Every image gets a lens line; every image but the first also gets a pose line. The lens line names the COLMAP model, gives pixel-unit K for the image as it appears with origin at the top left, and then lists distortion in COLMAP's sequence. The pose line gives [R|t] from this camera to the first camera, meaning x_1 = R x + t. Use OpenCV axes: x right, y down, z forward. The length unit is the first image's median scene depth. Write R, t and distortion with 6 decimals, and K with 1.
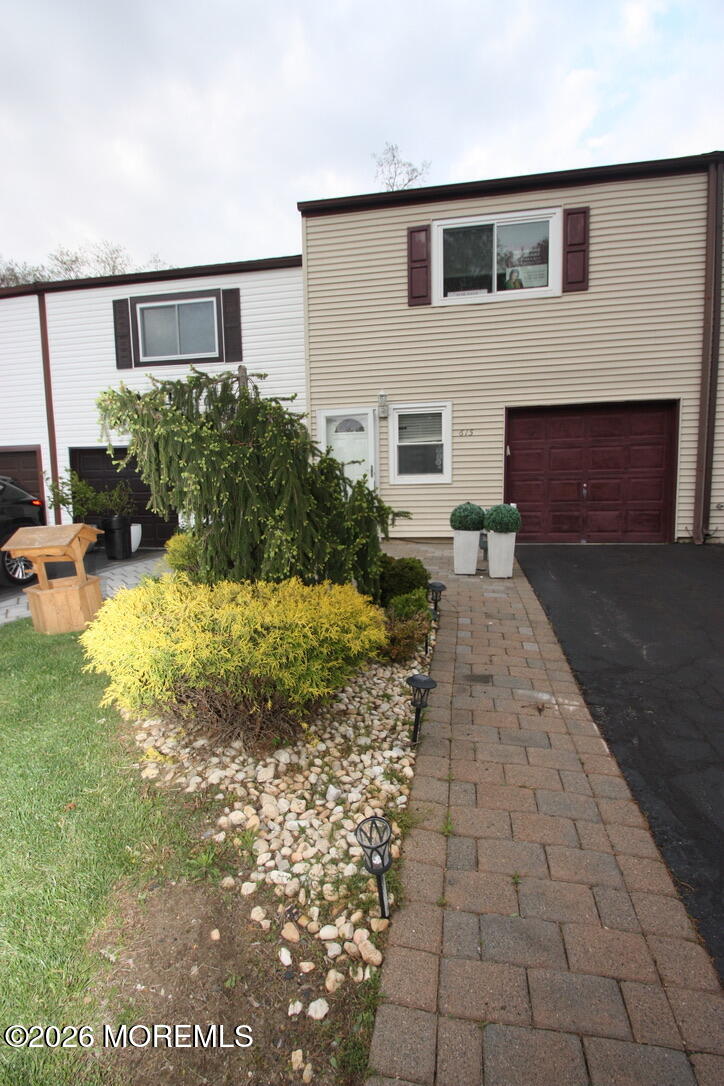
lens RADIAL K [[510.4, 0, 362.0], [0, 510.4, 543.0], [0, 0, 1]] dist [0.020620, -0.020295]
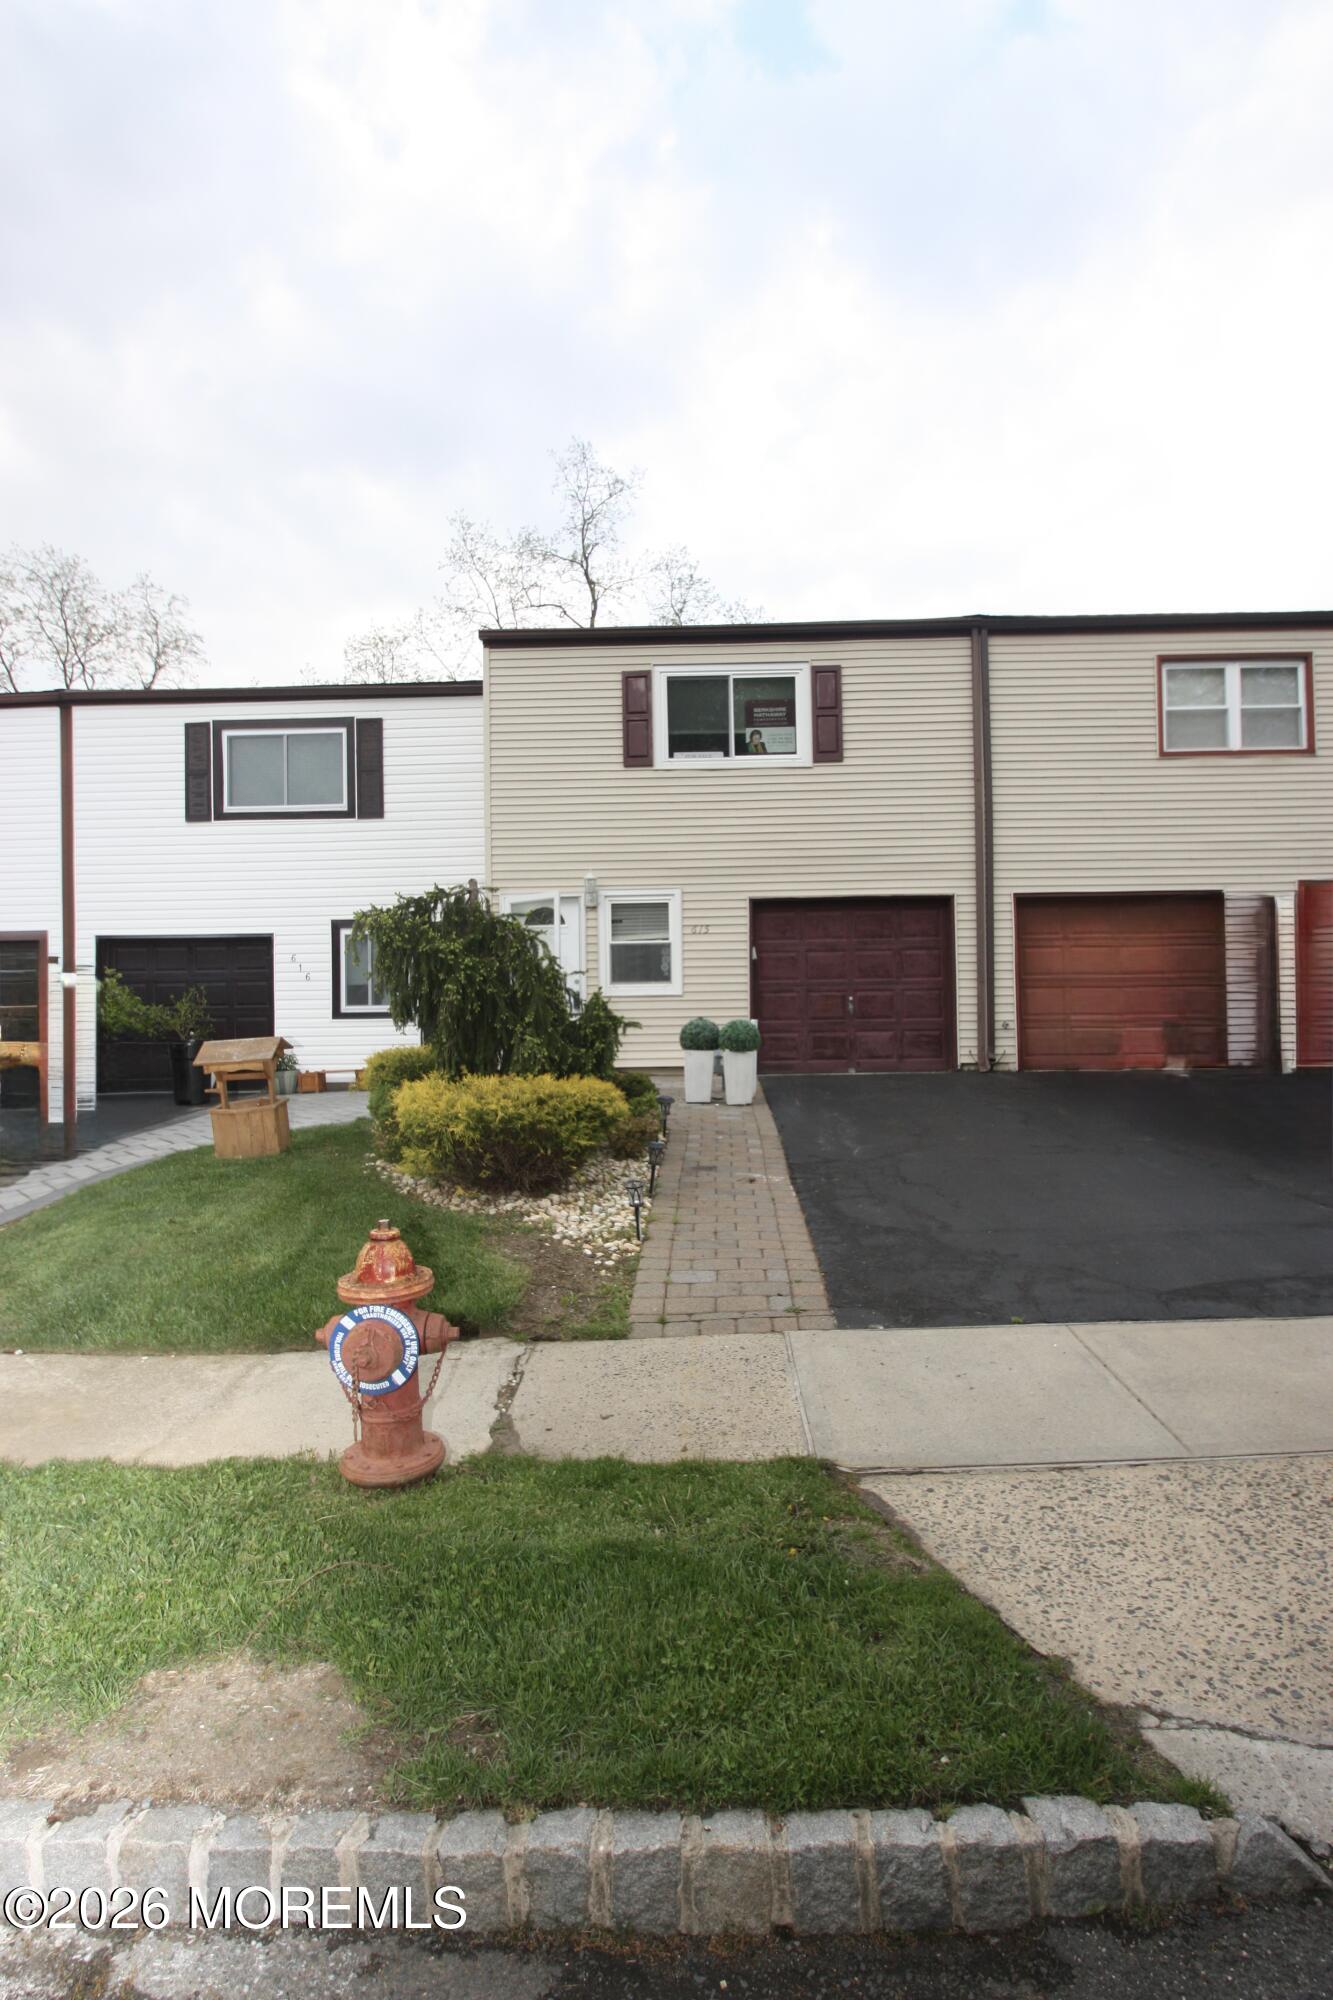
lens RADIAL K [[1021.4, 0, 666.5], [0, 1021.4, 1000.0], [0, 0, 1]] dist [-0.011882, 0.000779]
pose [[0.988726, 0.004841, 0.149658, -0.080533], [0.011623, 0.993981, -0.108937, 0.059857], [-0.149285, 0.109449, 0.982718, -0.521646]]
